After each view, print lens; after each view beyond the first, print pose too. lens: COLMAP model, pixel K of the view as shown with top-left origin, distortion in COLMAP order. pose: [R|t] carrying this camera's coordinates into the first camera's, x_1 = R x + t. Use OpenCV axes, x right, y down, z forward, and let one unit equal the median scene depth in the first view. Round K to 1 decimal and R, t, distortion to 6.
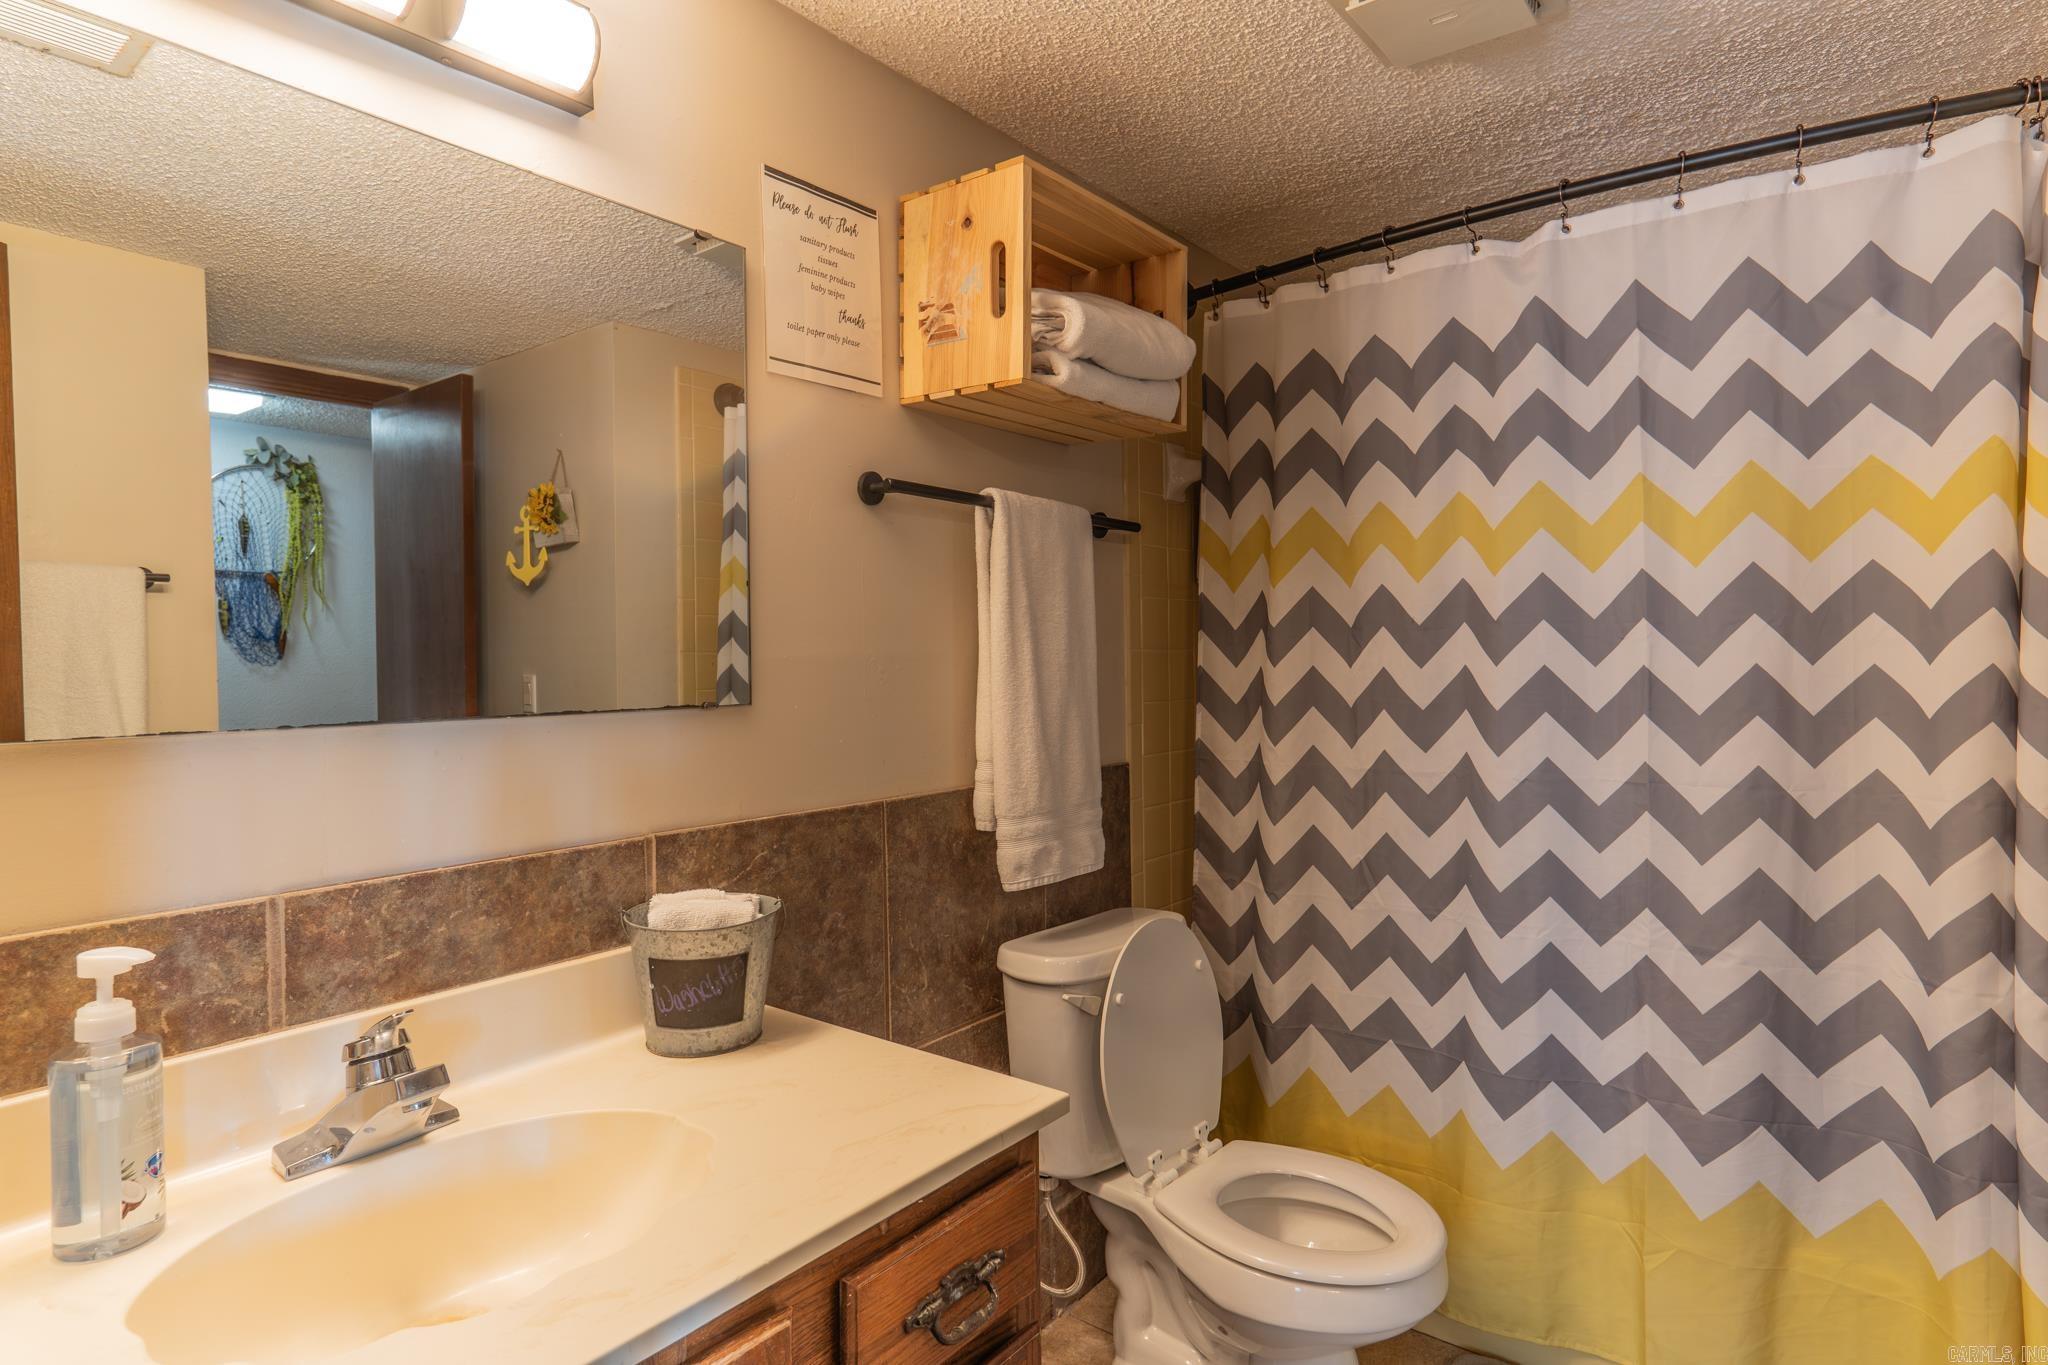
lens RADIAL K [[1097.9, 0, 1035.4], [0, 1097.9, 676.4], [0, 0, 1]] dist [0.005138, 0.001531]
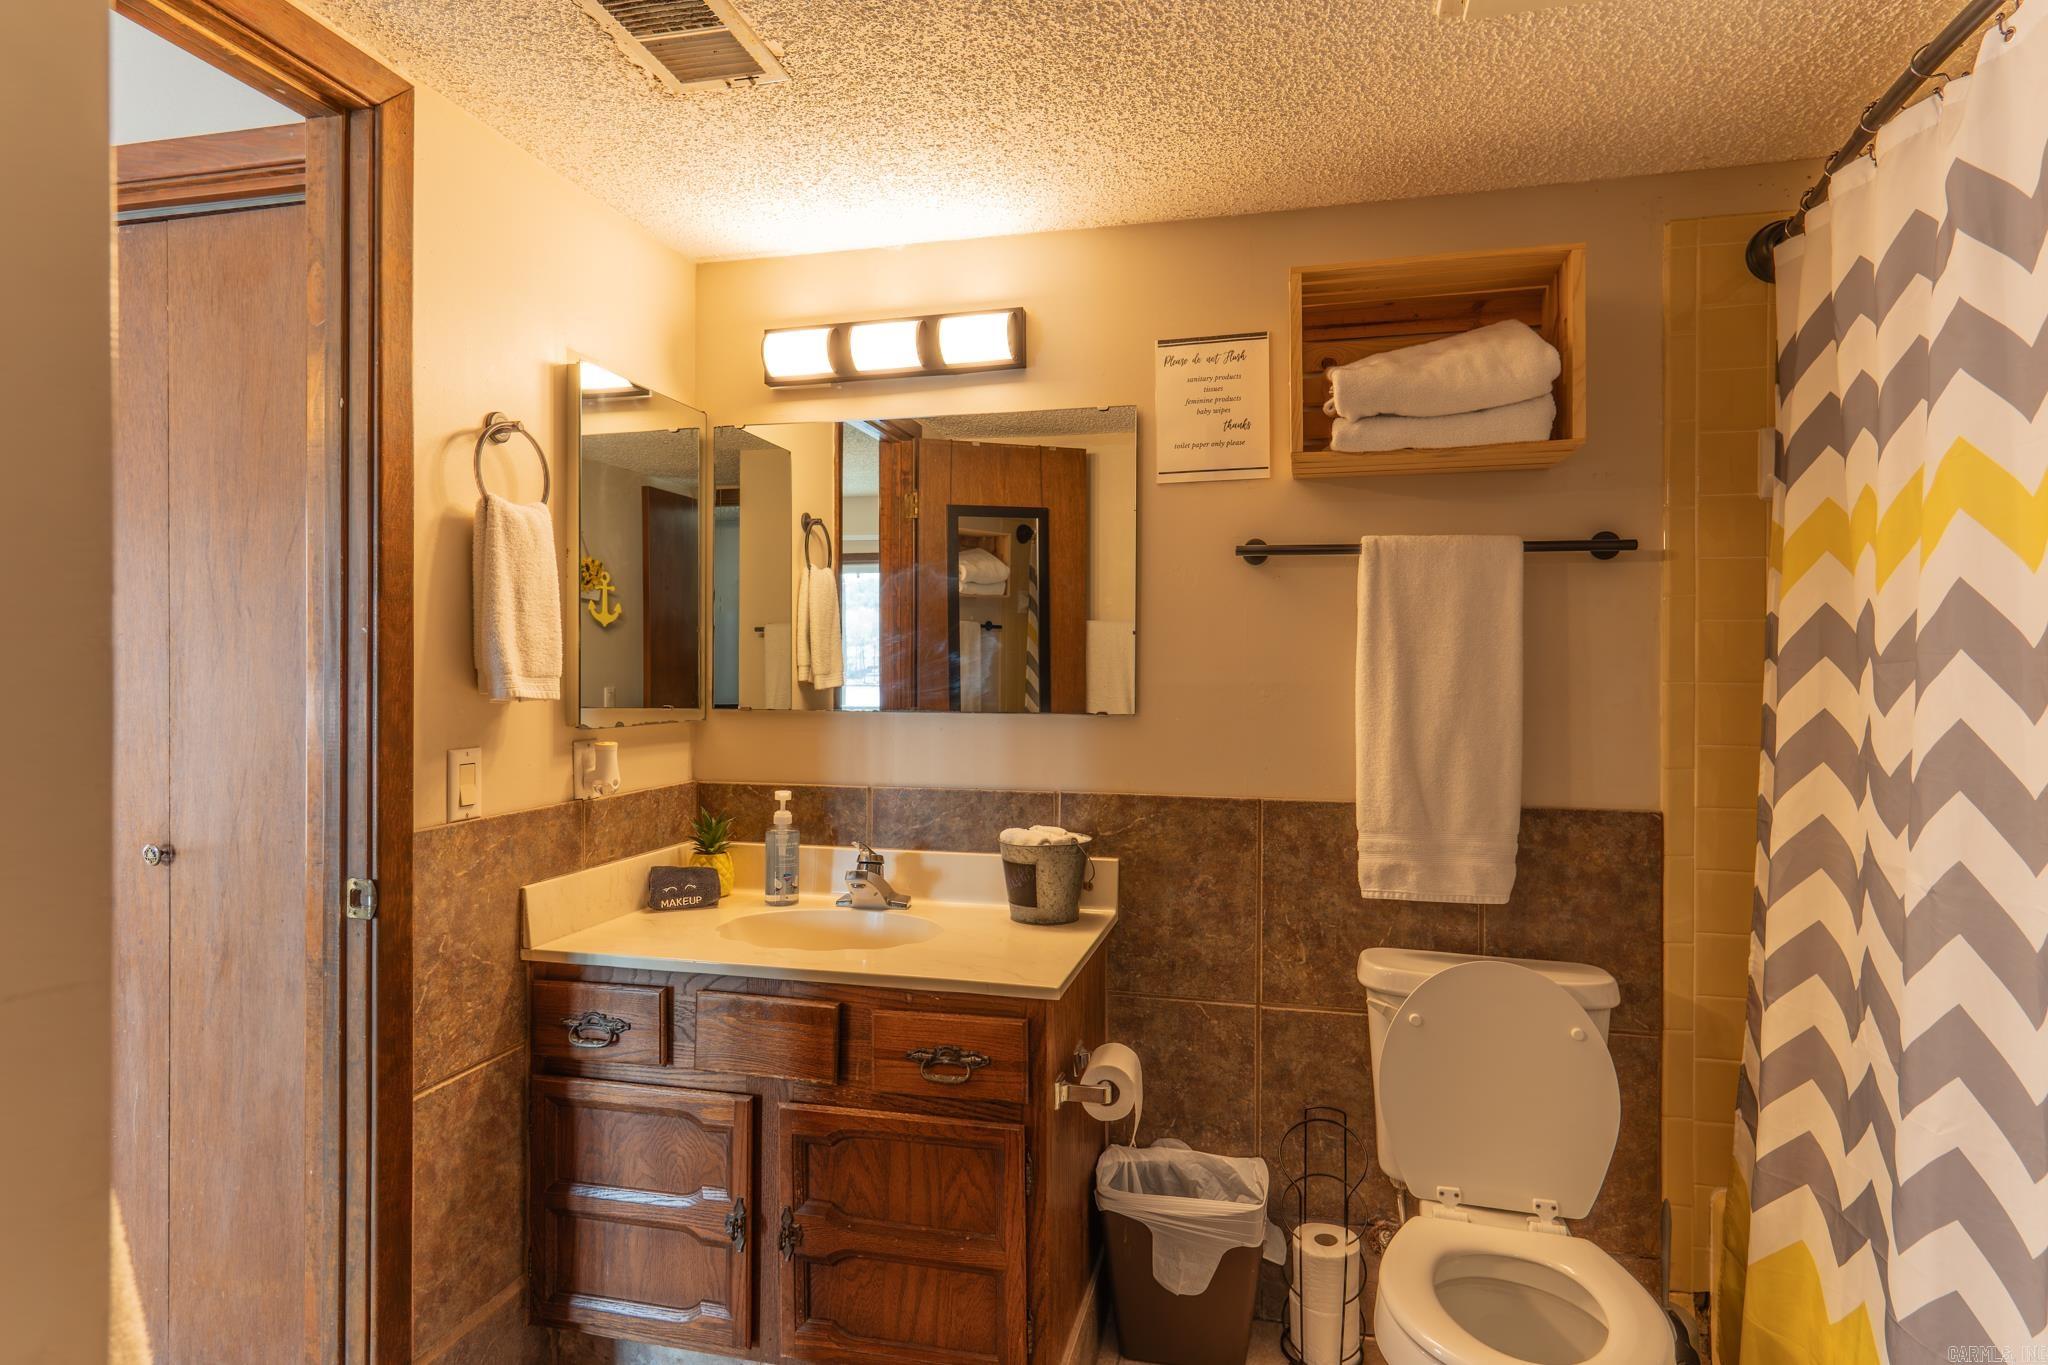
lens RADIAL K [[1097.9, 0, 1038.6], [0, 1097.9, 678.1], [0, 0, 1]] dist [0.005138, 0.001531]
pose [[0.405261, 0.016750, -0.914048, 0.928566], [-0.027593, 0.999601, 0.006084, -0.026257], [0.913785, 0.022756, 0.405561, 0.261837]]
